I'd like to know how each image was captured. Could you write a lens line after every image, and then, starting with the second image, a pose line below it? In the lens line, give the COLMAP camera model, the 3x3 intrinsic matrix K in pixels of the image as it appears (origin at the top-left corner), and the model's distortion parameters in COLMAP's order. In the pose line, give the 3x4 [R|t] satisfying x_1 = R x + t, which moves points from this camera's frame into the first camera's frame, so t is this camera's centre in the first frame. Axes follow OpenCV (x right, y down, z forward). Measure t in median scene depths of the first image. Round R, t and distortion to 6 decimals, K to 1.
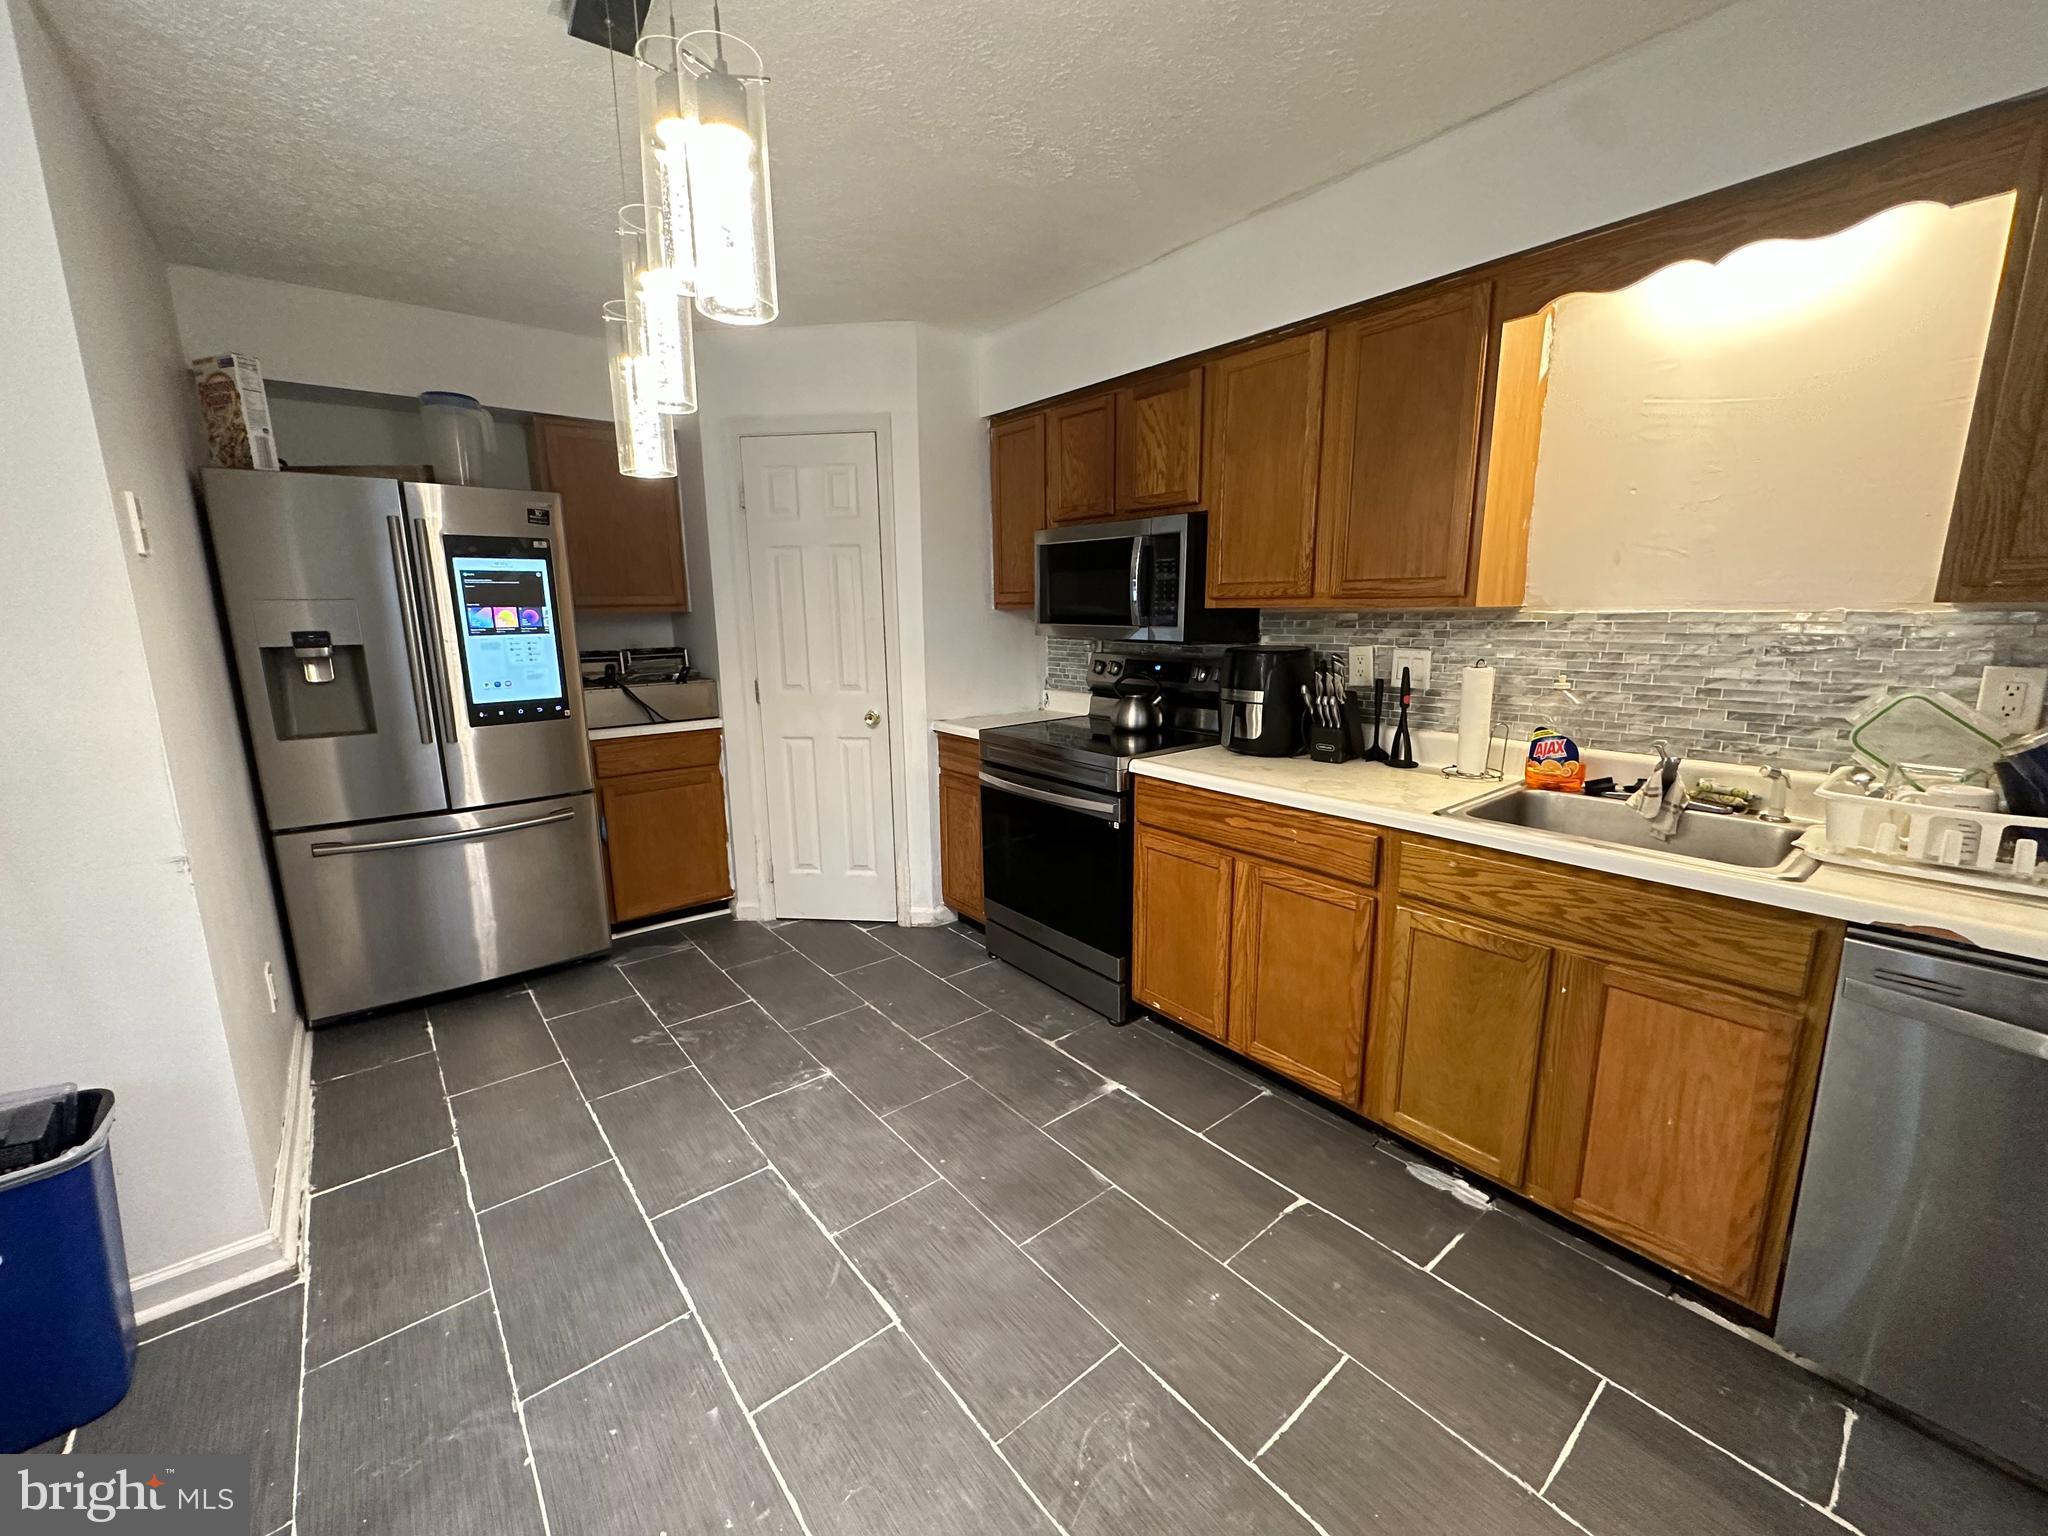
lens RADIAL K [[817.4, 0, 1024.9], [0, 817.4, 768.2], [0, 0, 1]] dist [-0.004535, 0.000852]
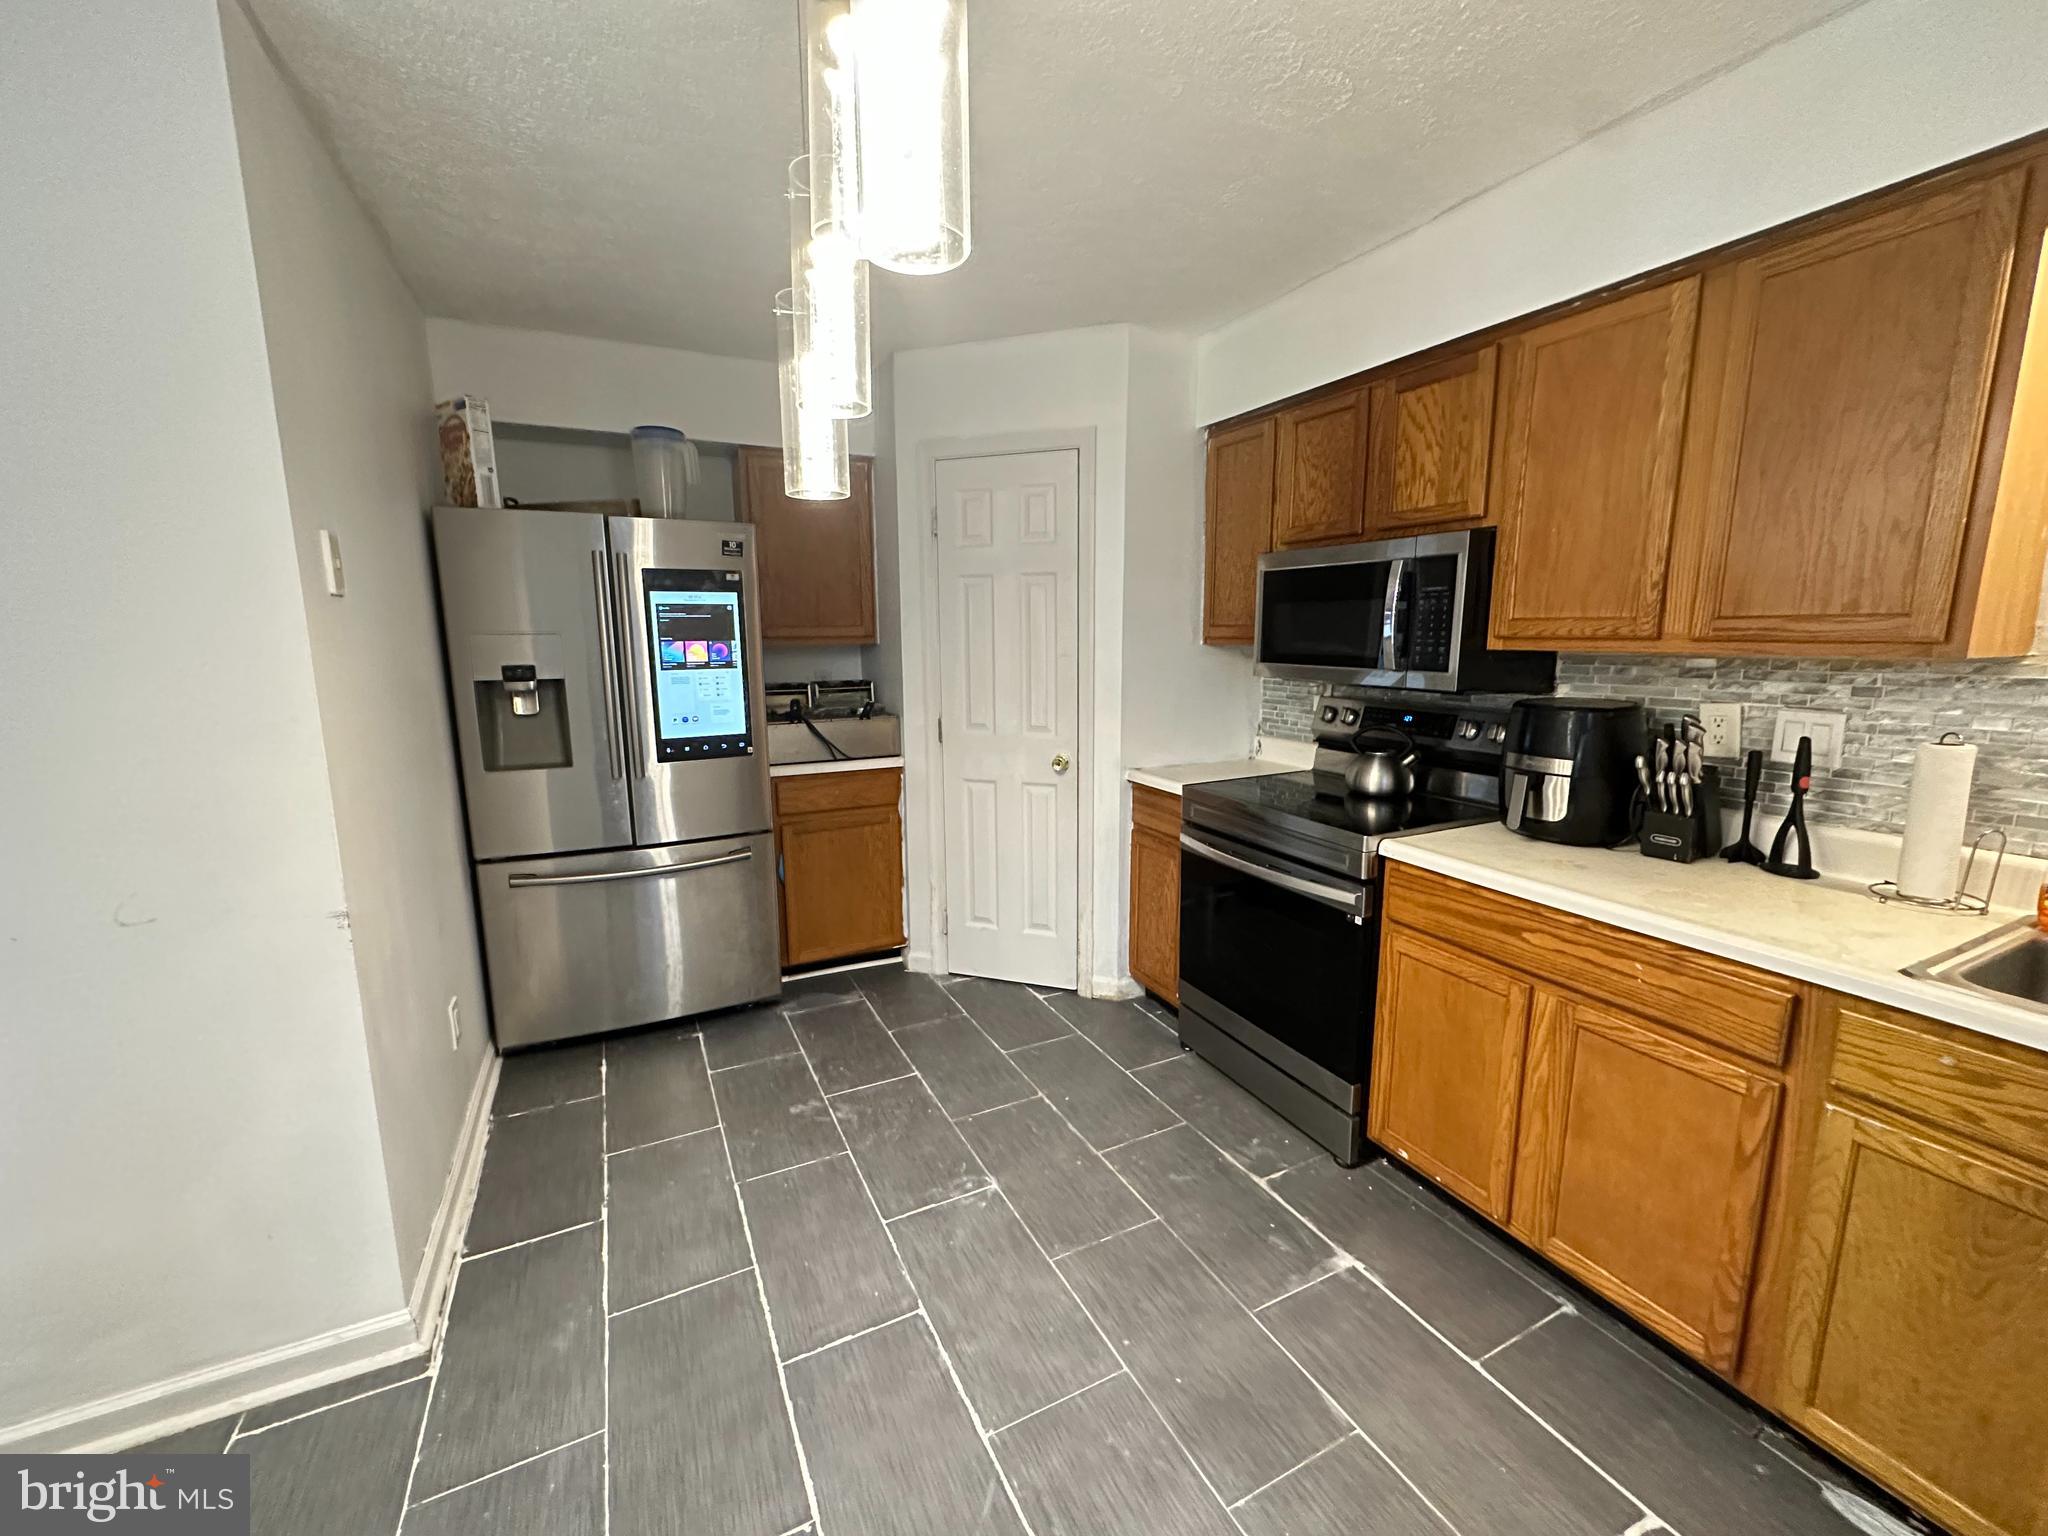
lens RADIAL K [[817.4, 0, 1024.1], [0, 817.4, 767.2], [0, 0, 1]] dist [-0.004535, 0.000852]
pose [[0.975066, 0.040414, -0.218204, -0.040824], [-0.046796, 0.998612, -0.024161, -0.047919], [0.216925, 0.033770, 0.975604, 0.157842]]
